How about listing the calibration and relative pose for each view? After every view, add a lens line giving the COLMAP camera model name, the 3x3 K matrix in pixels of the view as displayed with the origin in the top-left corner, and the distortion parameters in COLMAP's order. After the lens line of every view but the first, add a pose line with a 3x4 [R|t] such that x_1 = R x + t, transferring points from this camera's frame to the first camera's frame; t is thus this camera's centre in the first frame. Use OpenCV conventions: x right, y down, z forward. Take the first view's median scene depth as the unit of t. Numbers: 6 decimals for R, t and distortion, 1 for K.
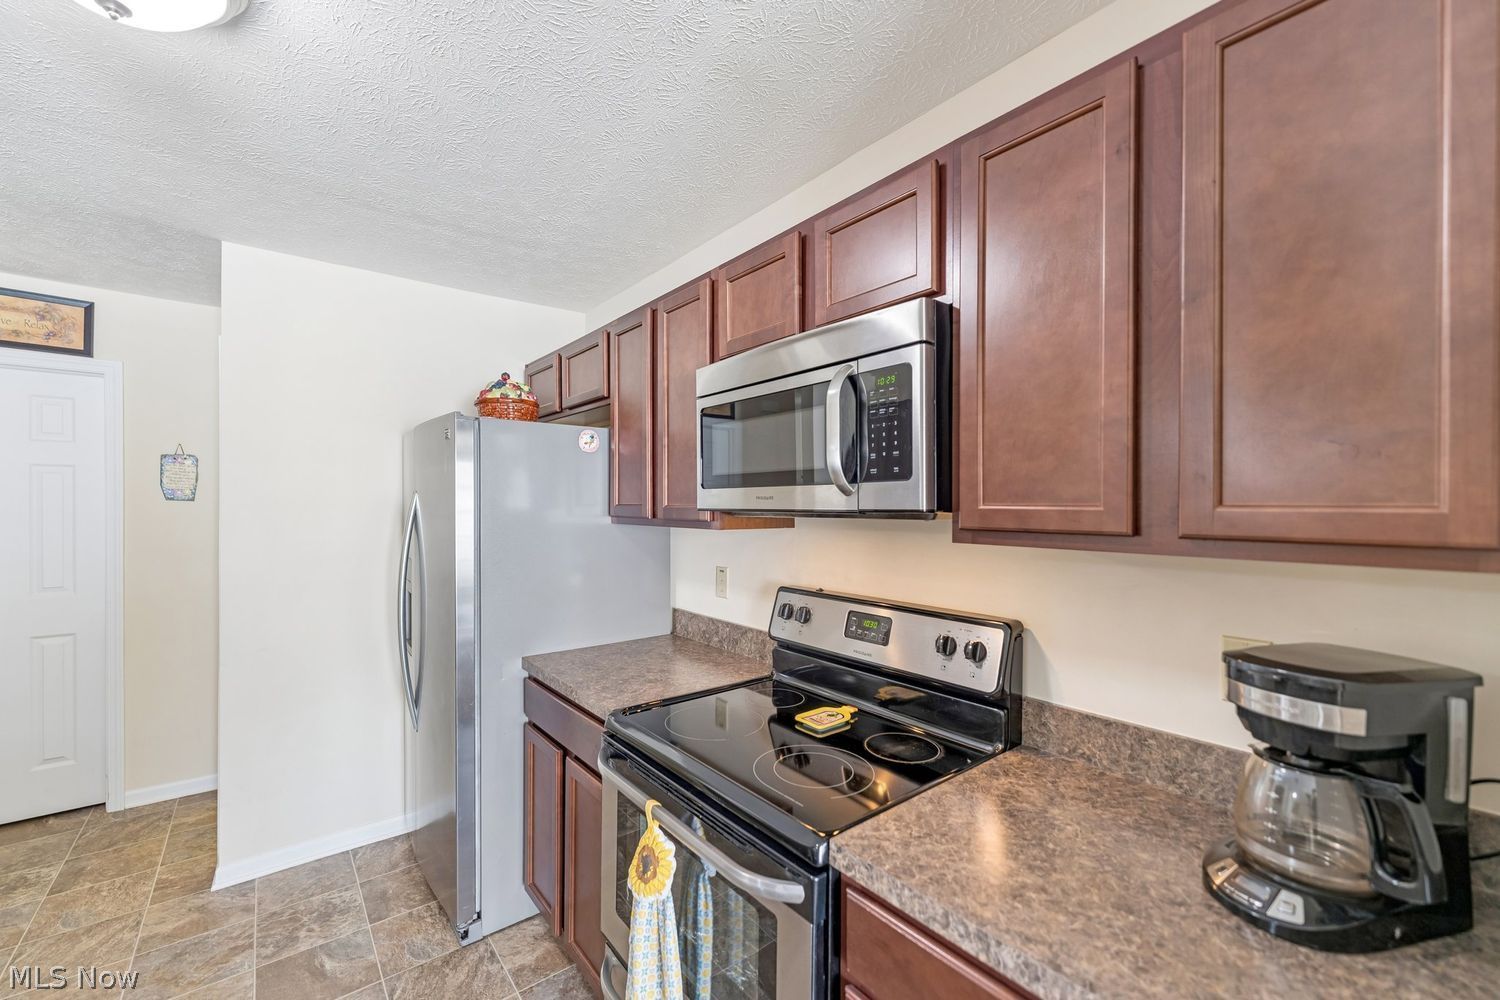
lens RADIAL K [[592.3, 0, 762.9], [0, 592.3, 498.7], [0, 0, 1]] dist [0.002289, 0.000177]
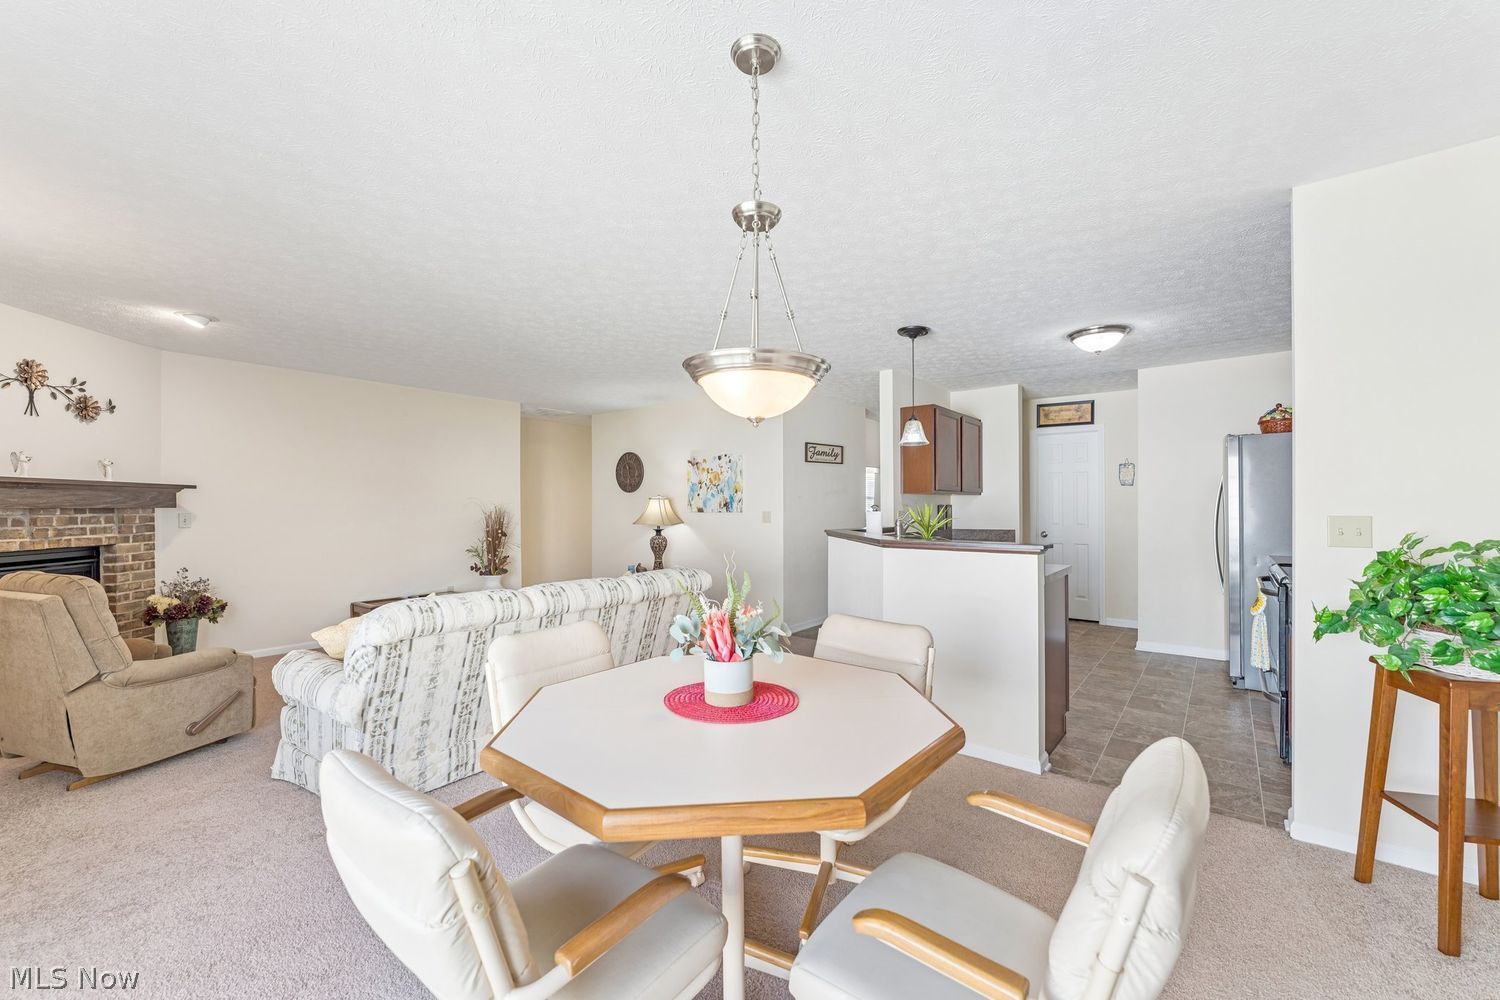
lens RADIAL K [[592.3, 0, 762.9], [0, 592.3, 498.7], [0, 0, 1]] dist [0.002289, 0.000177]
pose [[0.221157, -0.008580, -0.975201, 0.835476], [-0.001058, 0.999959, -0.009038, 0.073444], [0.975238, 0.003031, 0.221138, -0.766380]]
